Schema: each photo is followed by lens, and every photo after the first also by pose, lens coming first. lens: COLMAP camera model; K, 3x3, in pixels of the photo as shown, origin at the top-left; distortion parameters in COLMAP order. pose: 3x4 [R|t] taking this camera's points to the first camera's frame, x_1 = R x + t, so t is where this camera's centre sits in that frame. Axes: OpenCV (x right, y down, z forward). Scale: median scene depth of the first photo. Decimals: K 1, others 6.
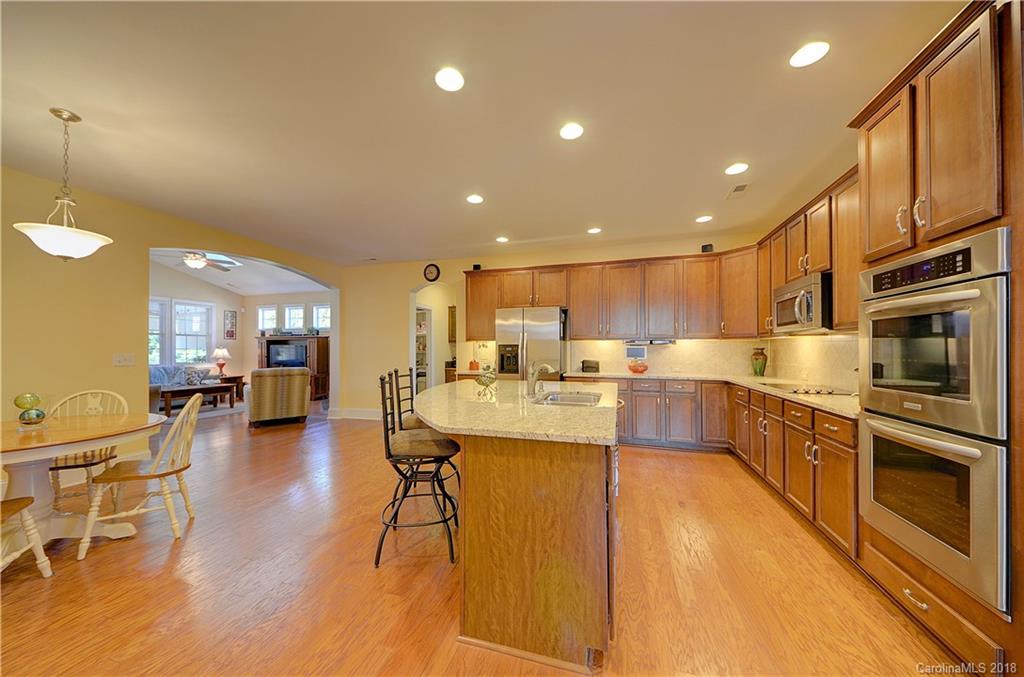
lens RADIAL K [[358.8, 0, 509.9], [0, 358.8, 347.1], [0, 0, 1]] dist [0.054202, -0.019232]
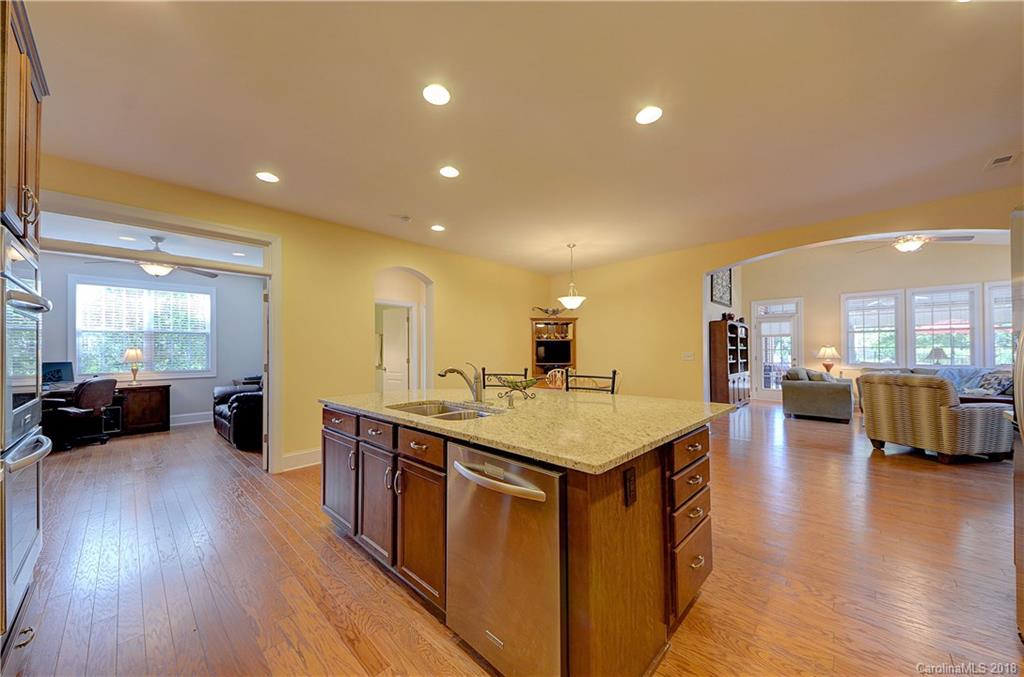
lens RADIAL K [[358.8, 0, 509.9], [0, 358.8, 347.1], [0, 0, 1]] dist [0.054202, -0.019232]
pose [[-0.443159, -0.003152, -0.896437, 0.433367], [0.011175, 0.999897, -0.009040, 0.003570], [0.896373, -0.014024, -0.443078, 0.769325]]
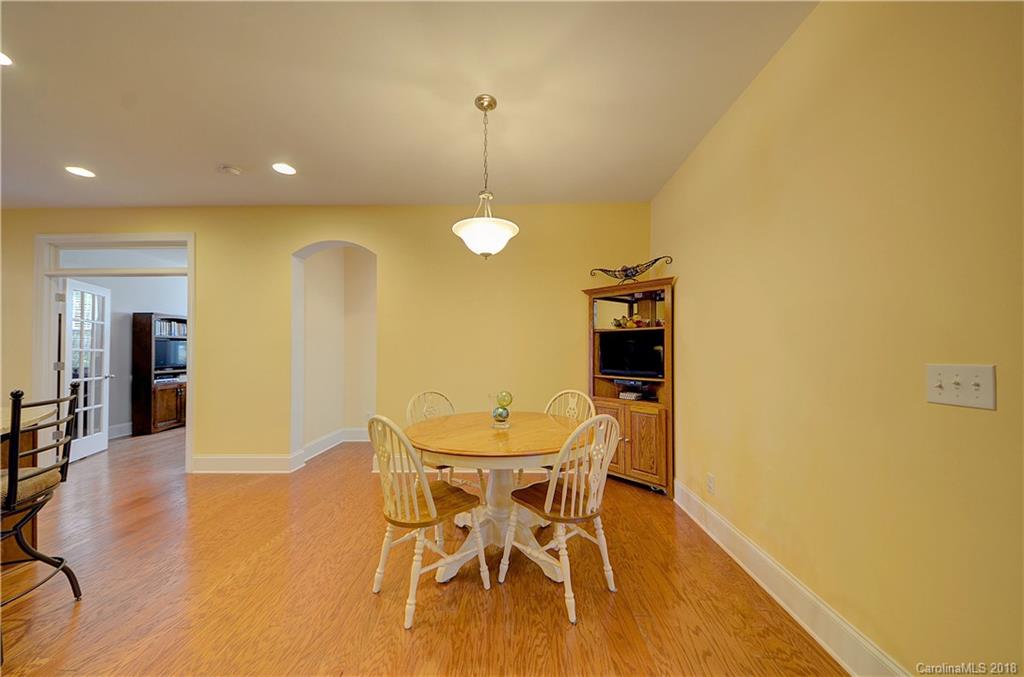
lens RADIAL K [[358.8, 0, 509.9], [0, 358.8, 347.1], [0, 0, 1]] dist [0.054202, -0.019232]
pose [[-0.967584, -0.005493, -0.252489, -0.493497], [0.000587, 0.999712, -0.023999, 0.014140], [0.252548, -0.023369, -0.967302, 0.907601]]
